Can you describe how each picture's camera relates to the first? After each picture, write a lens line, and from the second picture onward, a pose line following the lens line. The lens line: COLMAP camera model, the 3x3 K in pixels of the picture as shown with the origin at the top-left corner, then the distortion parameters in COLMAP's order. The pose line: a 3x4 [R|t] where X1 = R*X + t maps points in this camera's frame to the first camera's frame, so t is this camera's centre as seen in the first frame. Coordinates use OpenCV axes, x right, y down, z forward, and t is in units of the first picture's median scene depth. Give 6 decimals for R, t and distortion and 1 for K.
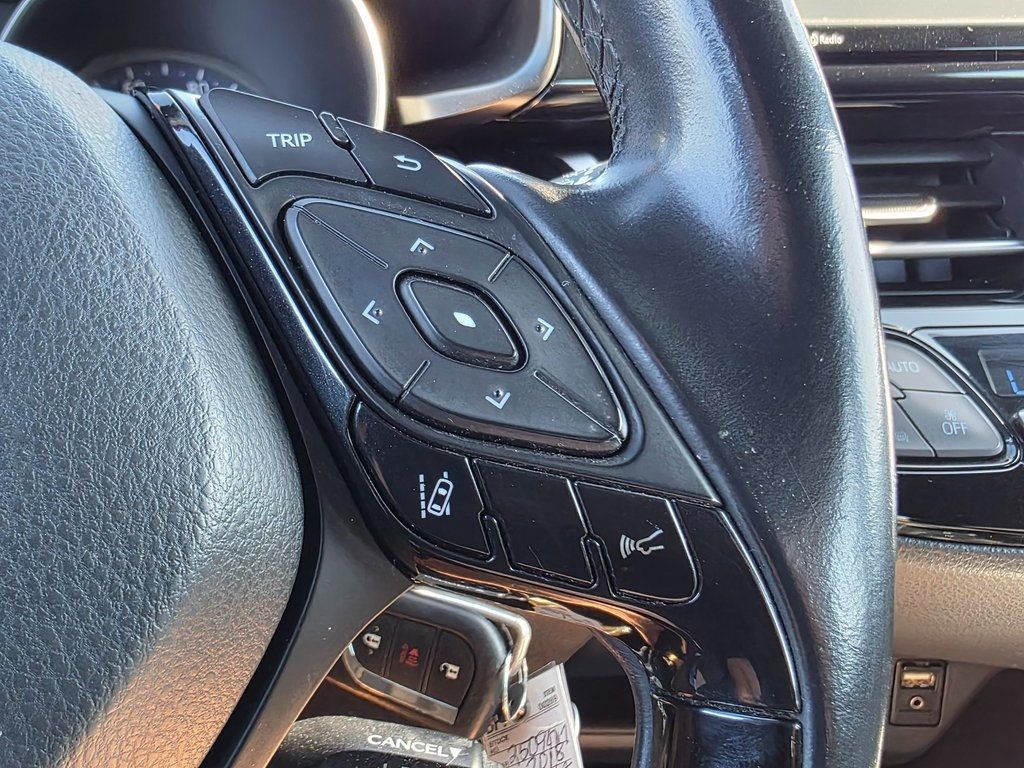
lens RADIAL K [[1057.9, 0, 512.0], [0, 1057.9, 384.0], [0, 0, 1]] dist [0.012746, 0.005948]
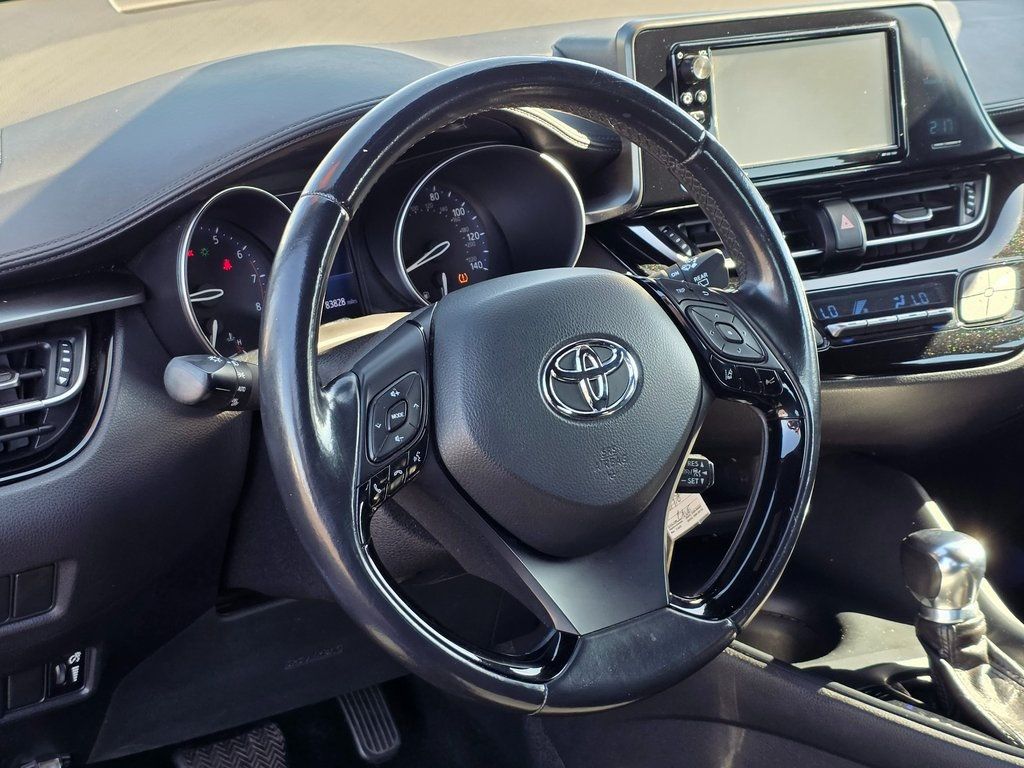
lens RADIAL K [[1894.3, 0, 476.4], [0, 1894.3, 382.8], [0, 0, 1]] dist [0.019727, 0.048164]
pose [[0.945690, -0.088080, 0.312910, -3.303667], [0.069053, 0.995055, 0.071401, -0.460532], [-0.317652, -0.045916, 0.947095, -5.705907]]
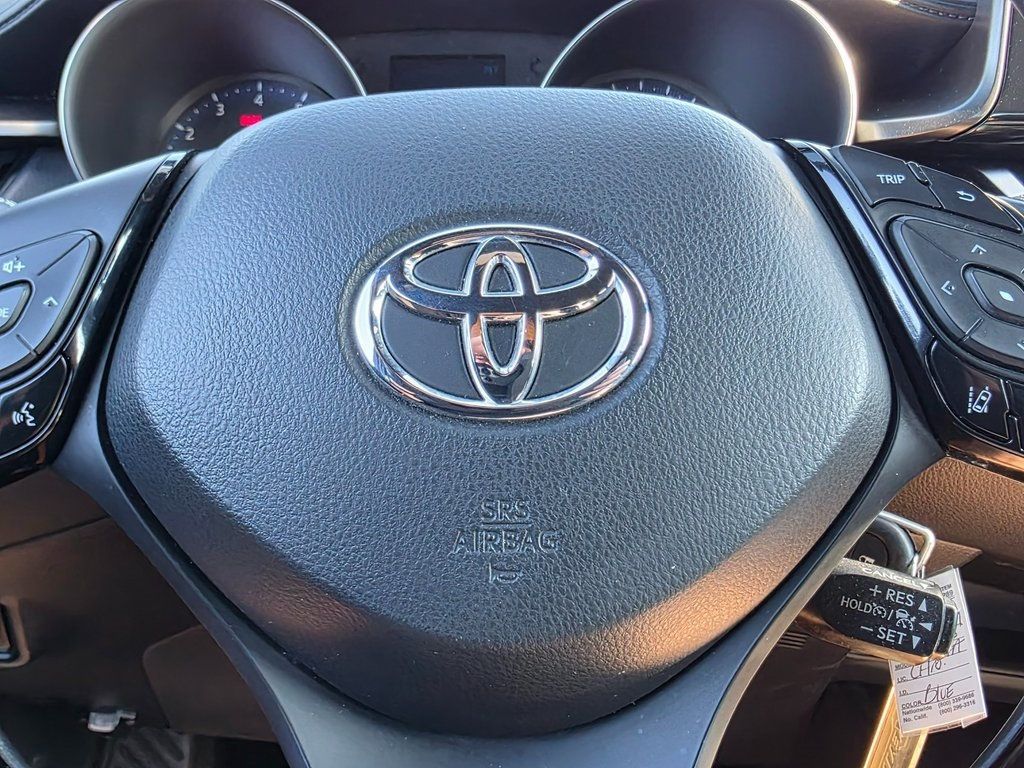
lens RADIAL K [[1057.9, 0, 512.0], [0, 1057.9, 384.0], [0, 0, 1]] dist [0.012746, 0.005948]
pose [[0.964452, 0.093903, -0.247012, -0.357446], [-0.087530, 0.995486, 0.036680, 0.079976], [0.249342, -0.013755, 0.968318, -0.773126]]
